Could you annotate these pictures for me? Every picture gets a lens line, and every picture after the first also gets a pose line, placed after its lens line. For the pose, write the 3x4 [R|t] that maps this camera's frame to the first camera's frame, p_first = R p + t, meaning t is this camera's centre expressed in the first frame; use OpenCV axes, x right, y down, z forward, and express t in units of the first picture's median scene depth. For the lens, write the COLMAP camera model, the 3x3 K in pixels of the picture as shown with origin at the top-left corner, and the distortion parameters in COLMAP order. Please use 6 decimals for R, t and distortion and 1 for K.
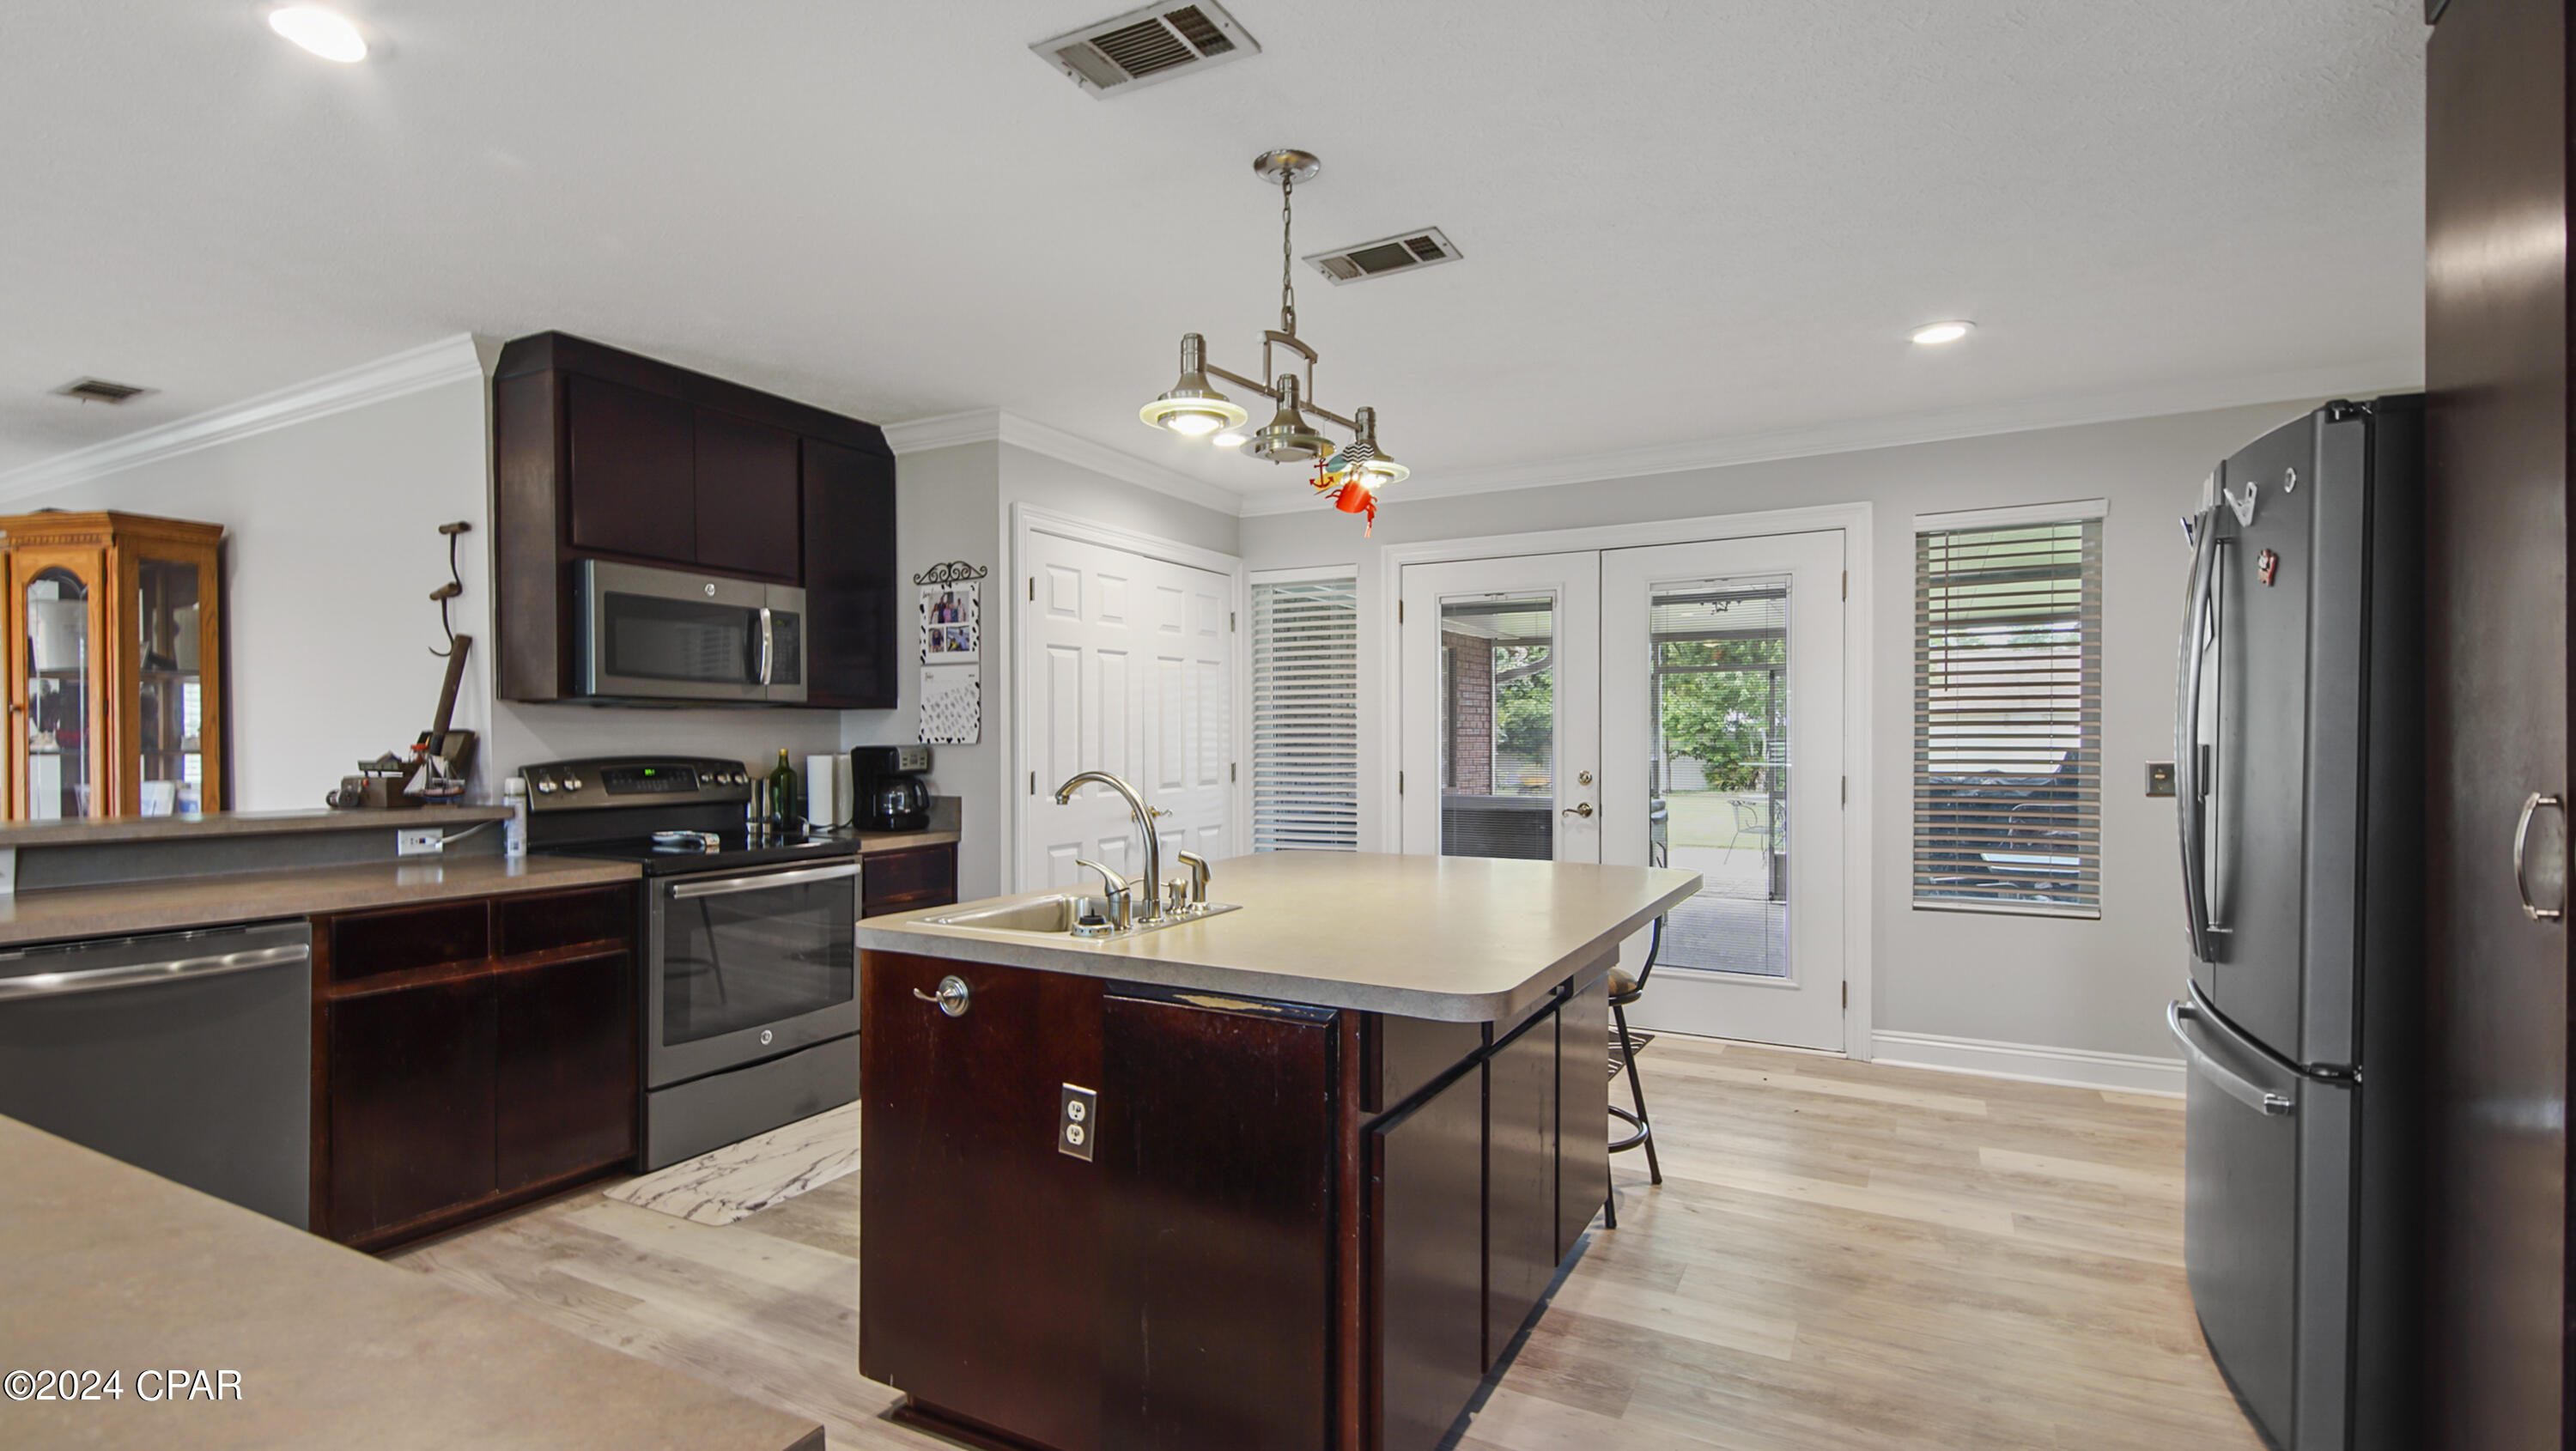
lens RADIAL K [[1165.2, 0, 1275.3], [0, 1165.2, 754.8], [0, 0, 1]] dist [0.040326, -0.025136]
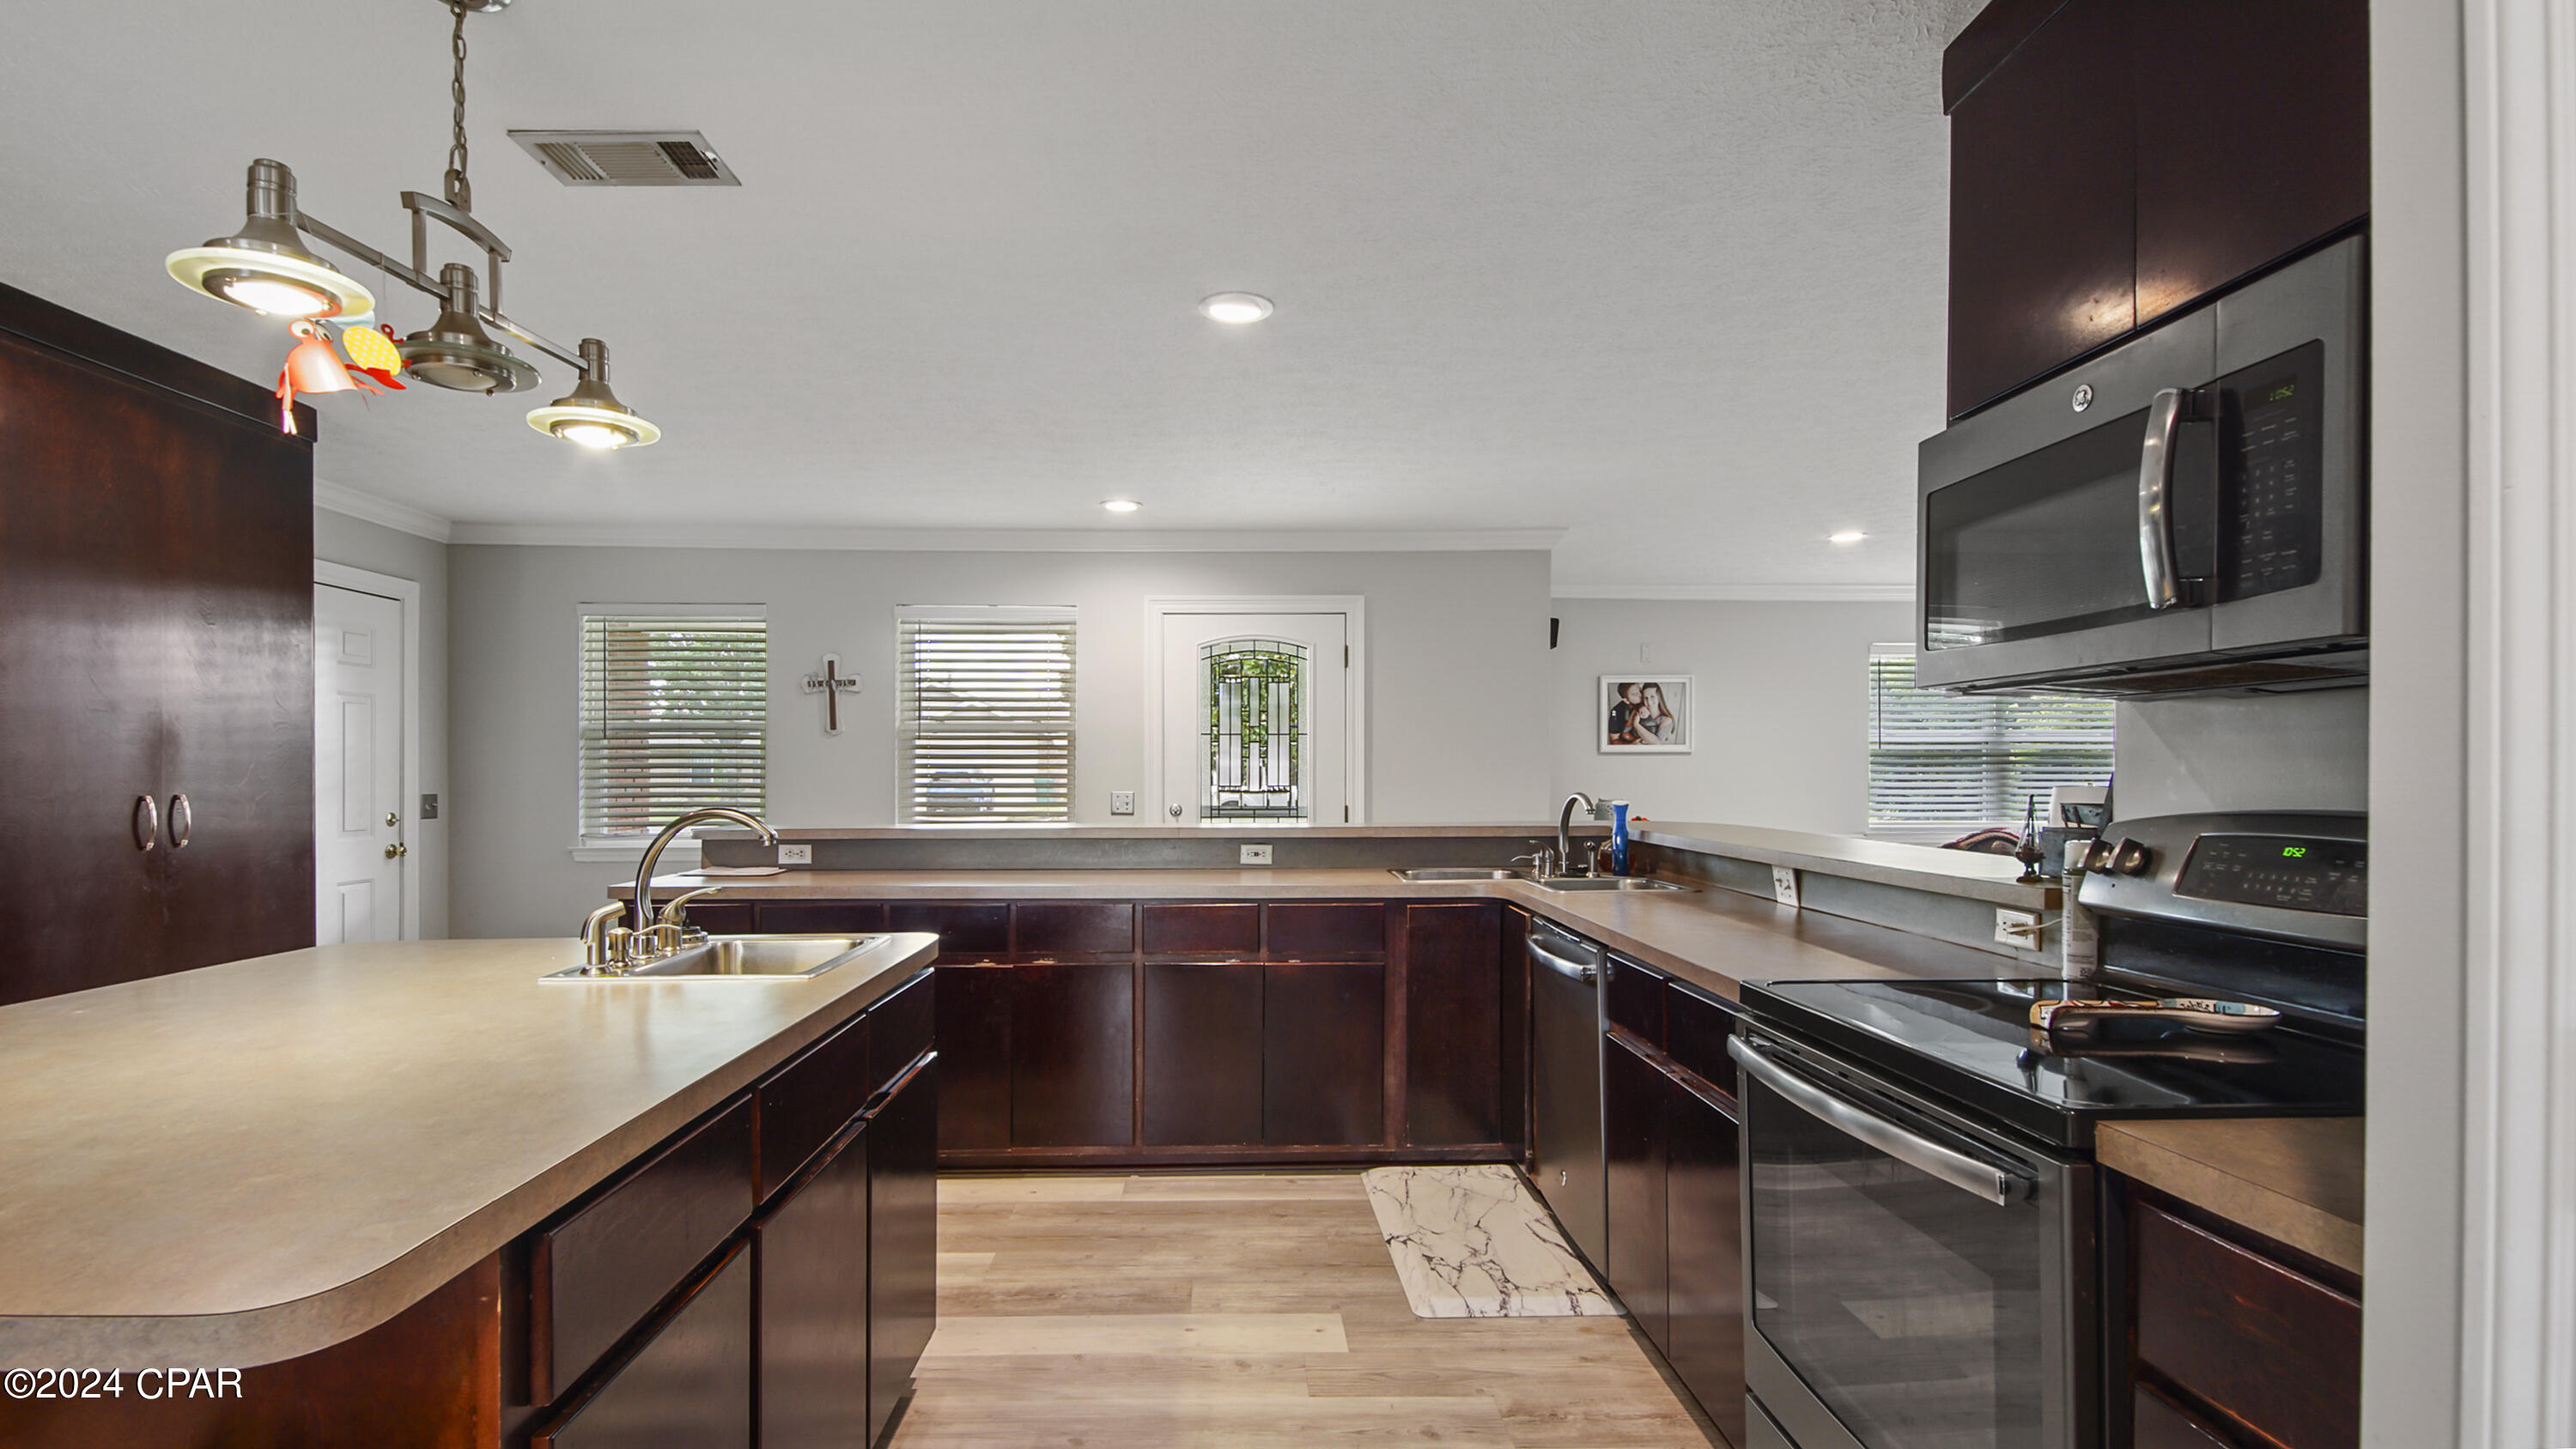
lens RADIAL K [[1193.8, 0, 1246.0], [0, 1193.8, 780.5], [0, 0, 1]] dist [0.043510, -0.026140]
pose [[-0.865652, 0.006108, -0.500609, -0.026293], [-0.003734, 0.999819, 0.018657, -0.015898], [0.500632, 0.018020, -0.865473, 1.249149]]
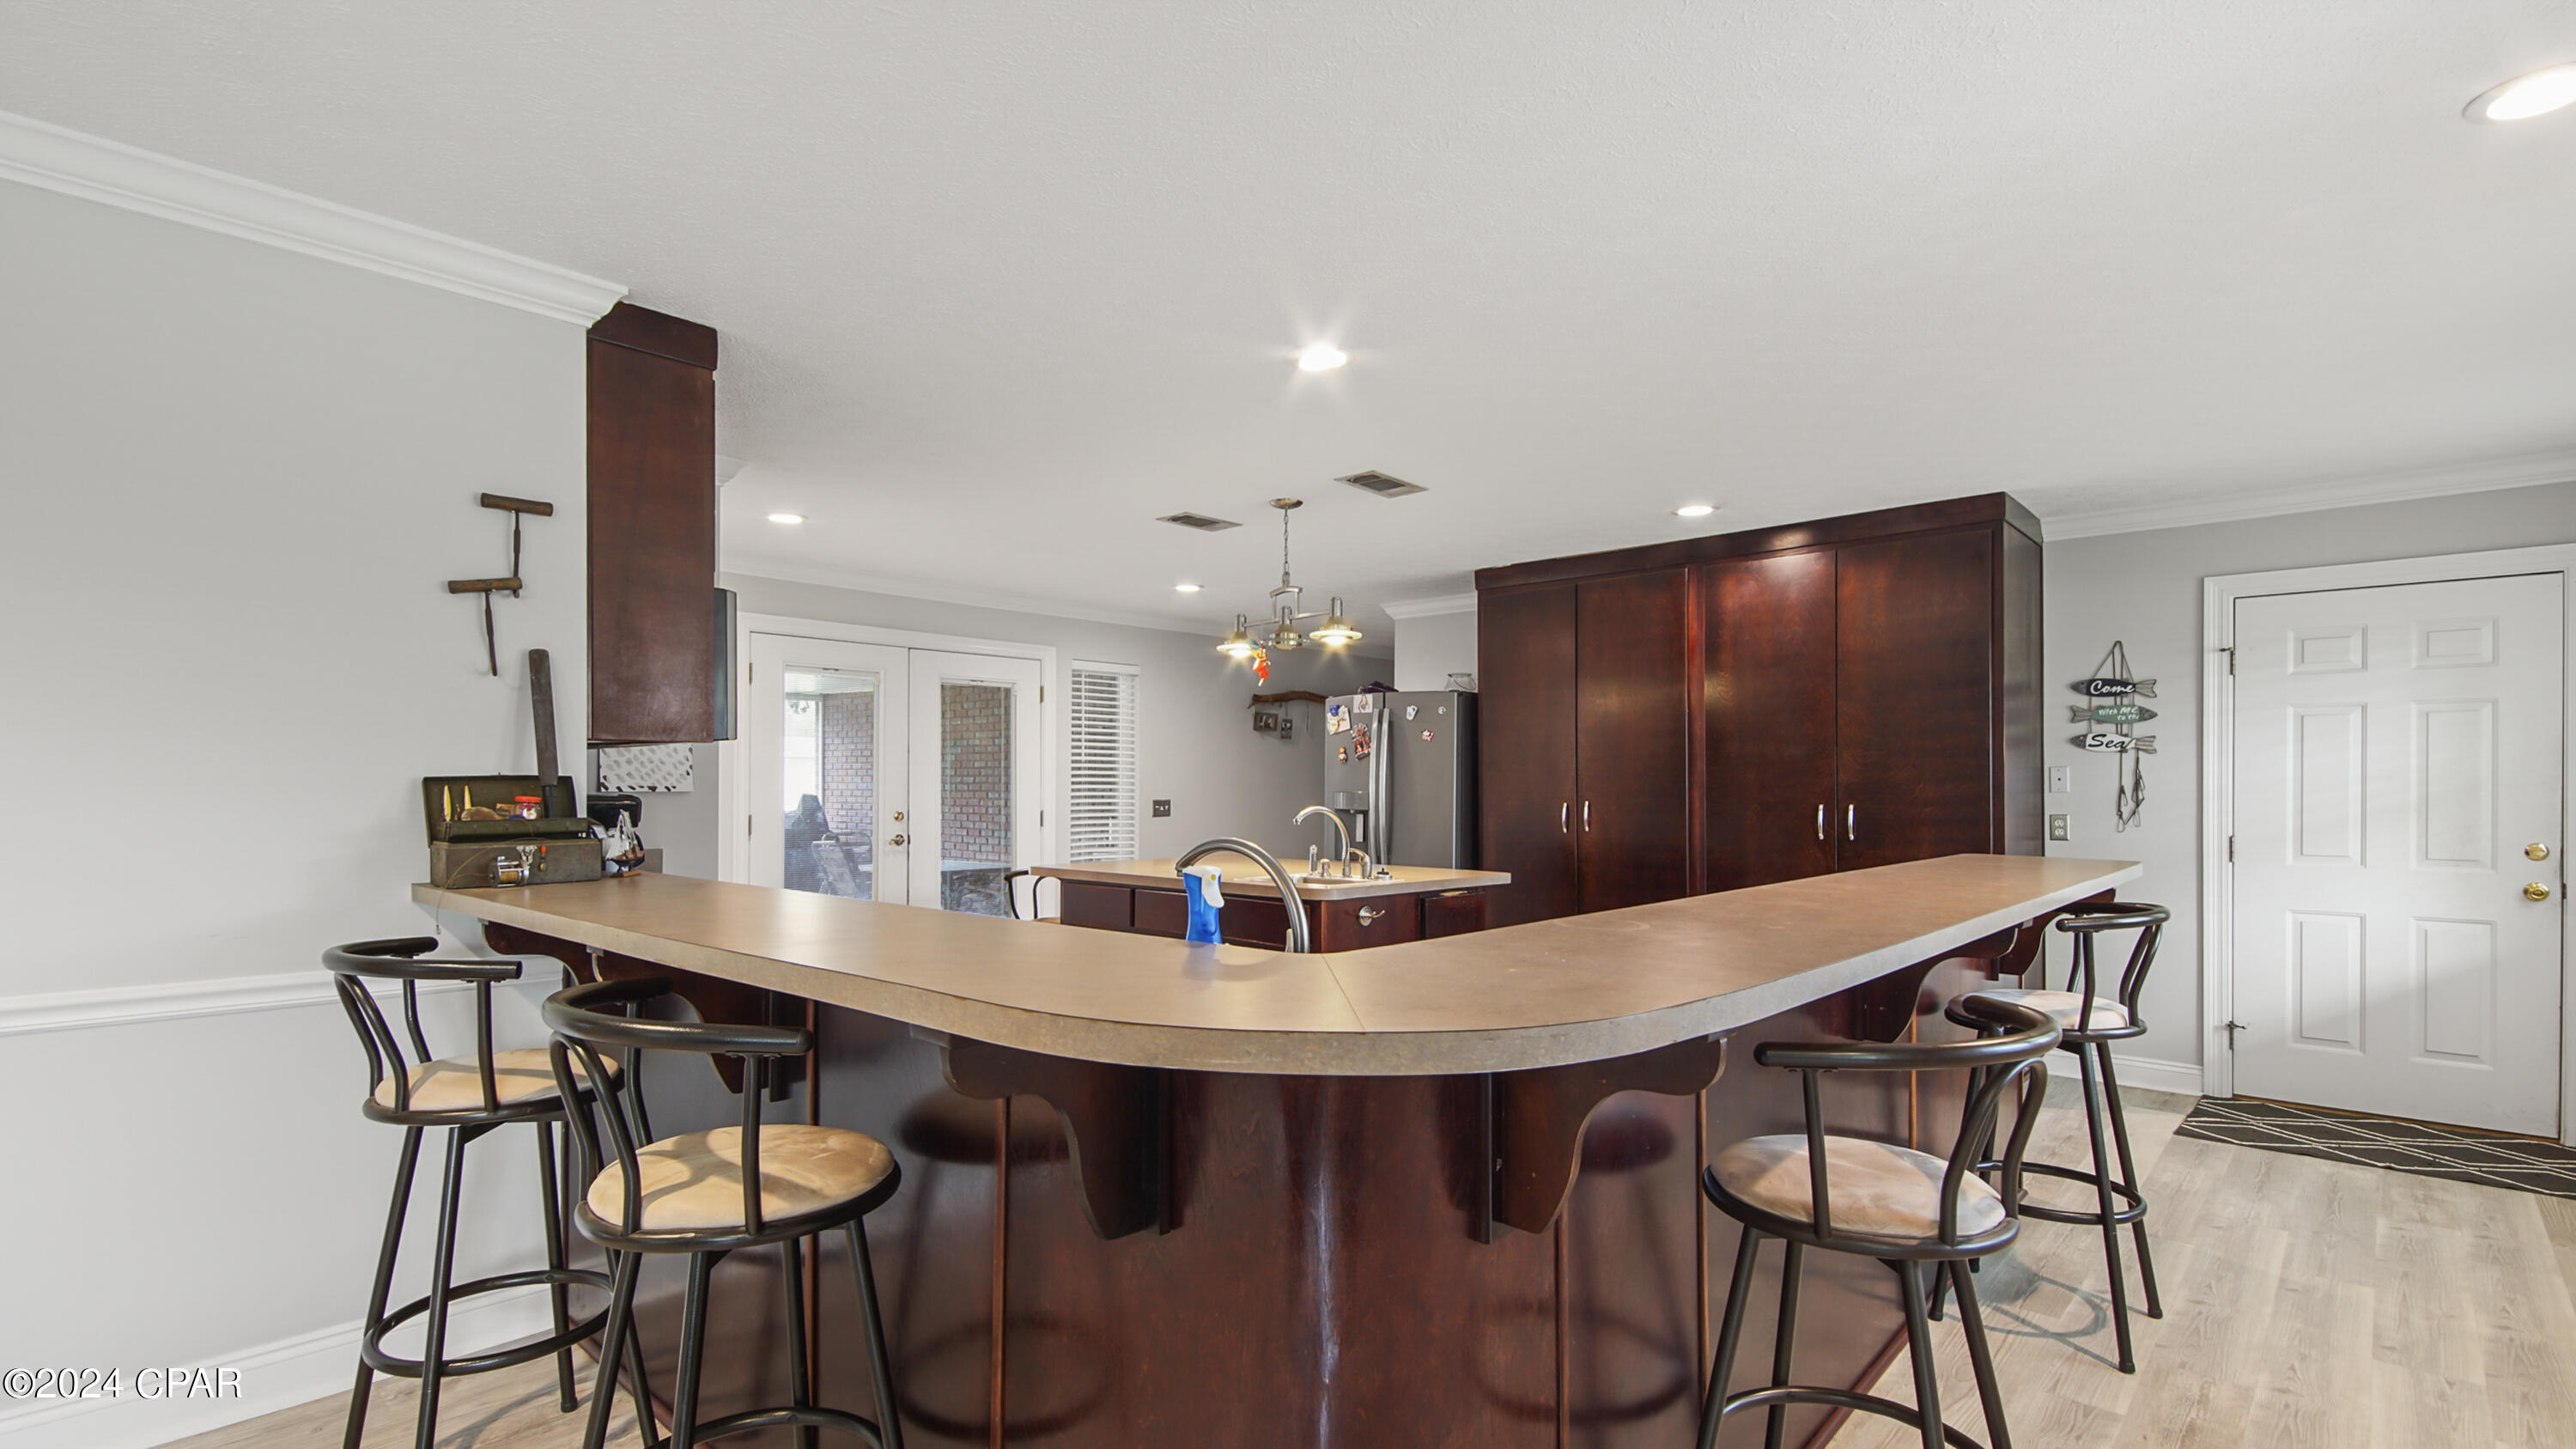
lens RADIAL K [[1194.2, 0, 1246.0], [0, 1194.2, 780.5], [0, 0, 1]] dist [0.043510, -0.026140]
pose [[0.255185, 0.006093, 0.966873, -1.302135], [0.008259, 0.999930, -0.008481, -0.007871], [-0.966857, 0.010150, 0.255116, 0.361143]]
